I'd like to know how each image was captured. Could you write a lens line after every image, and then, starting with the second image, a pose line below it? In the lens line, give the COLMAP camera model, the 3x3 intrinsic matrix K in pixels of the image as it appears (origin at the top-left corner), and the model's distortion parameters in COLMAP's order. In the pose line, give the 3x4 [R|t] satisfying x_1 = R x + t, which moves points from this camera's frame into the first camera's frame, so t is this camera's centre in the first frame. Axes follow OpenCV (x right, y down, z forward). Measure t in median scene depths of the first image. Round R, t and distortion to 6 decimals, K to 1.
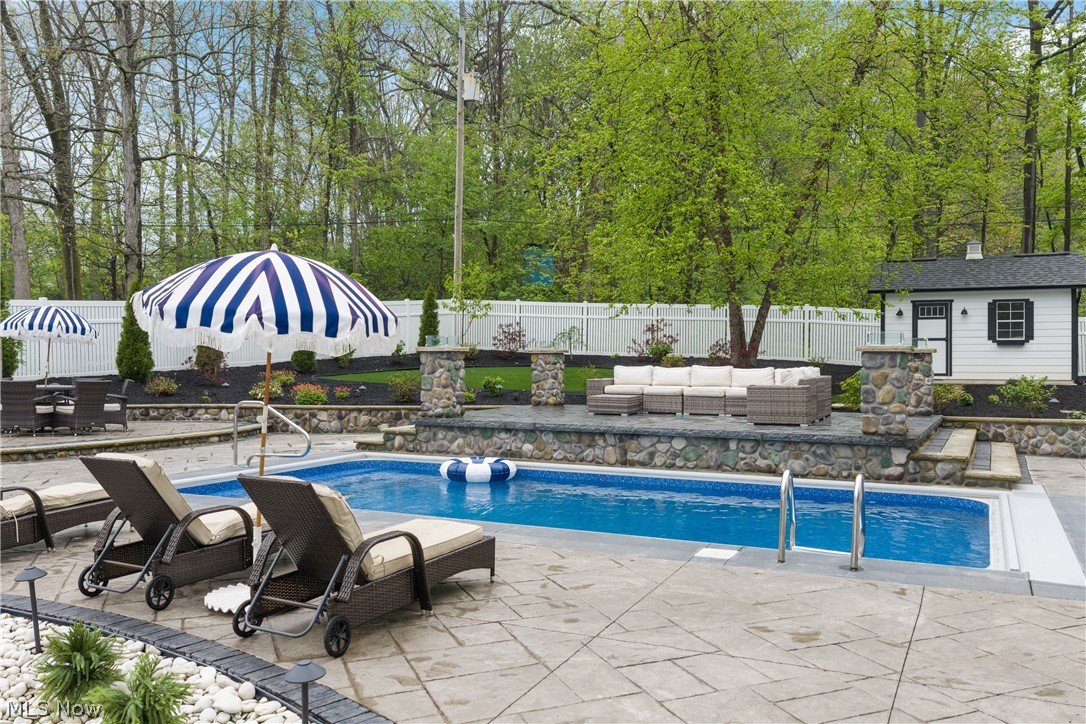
lens RADIAL K [[898.7, 0, 548.4], [0, 898.7, 364.1], [0, 0, 1]] dist [0.000244, -0.024014]
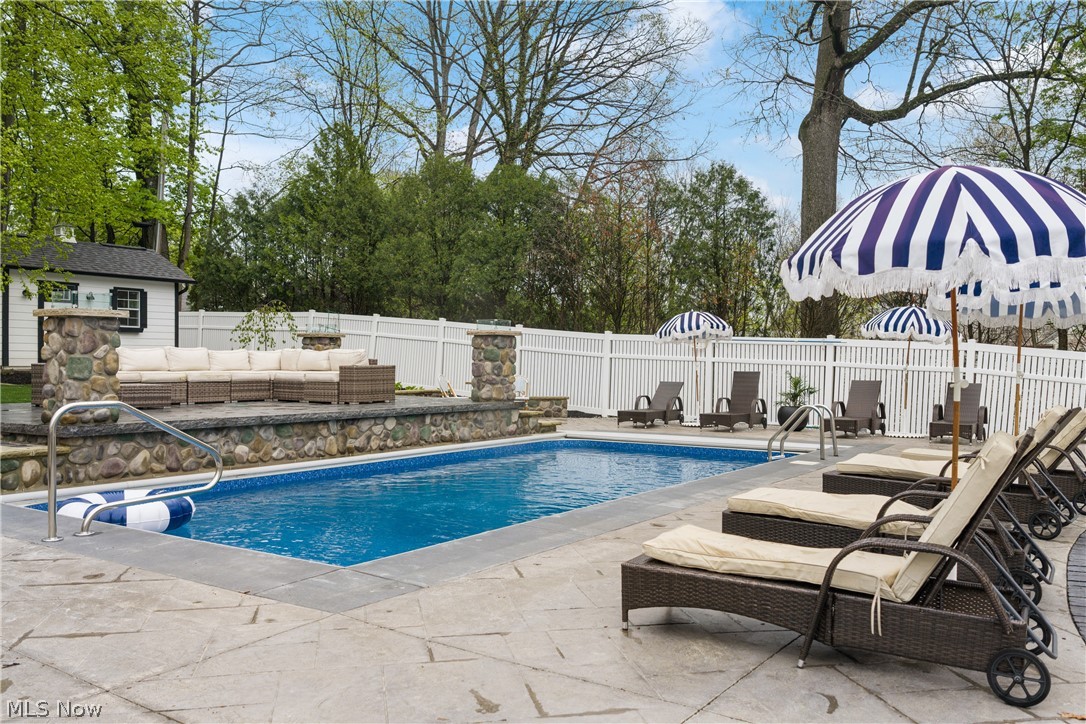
lens RADIAL K [[898.7, 0, 548.8], [0, 898.7, 361.4], [0, 0, 1]] dist [0.000244, -0.024014]
pose [[0.145862, -0.003631, 0.989298, -0.710726], [0.001247, 0.999993, 0.003486, 0.015261], [-0.989304, 0.000726, 0.145865, 0.609946]]
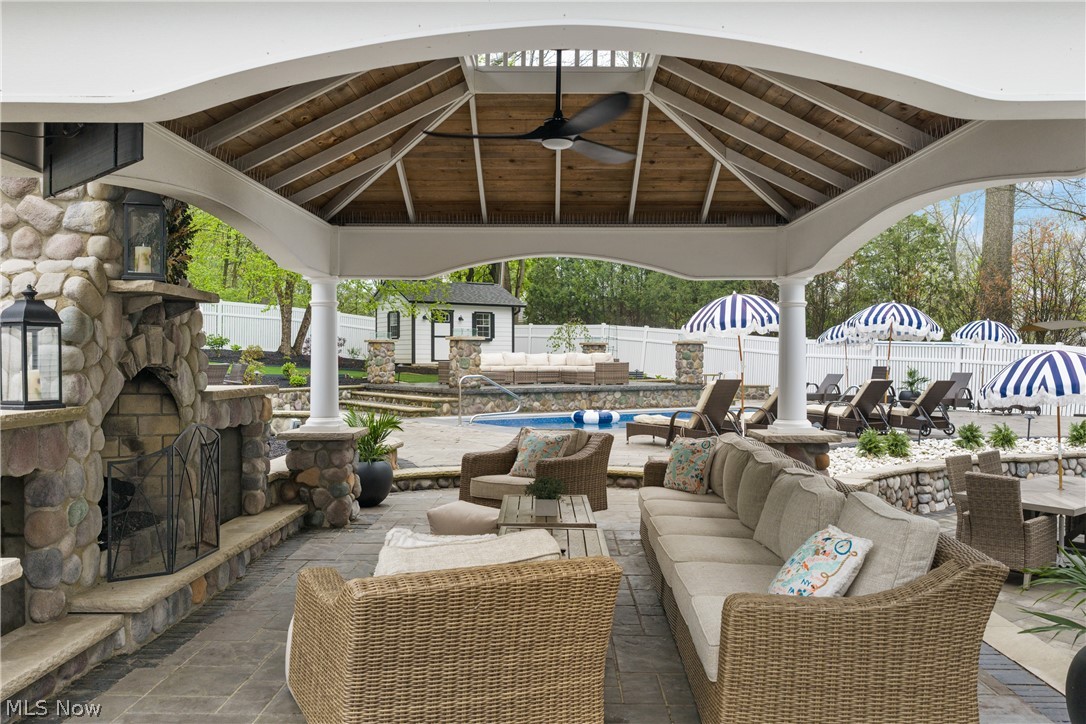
lens RADIAL K [[898.7, 0, 545.0], [0, 898.7, 360.7], [0, 0, 1]] dist [0.000244, -0.024014]
pose [[0.491636, -0.004797, 0.870788, -1.291815], [0.004944, 0.999984, 0.002717, 0.014570], [-0.870787, 0.002969, 0.491652, 0.231457]]
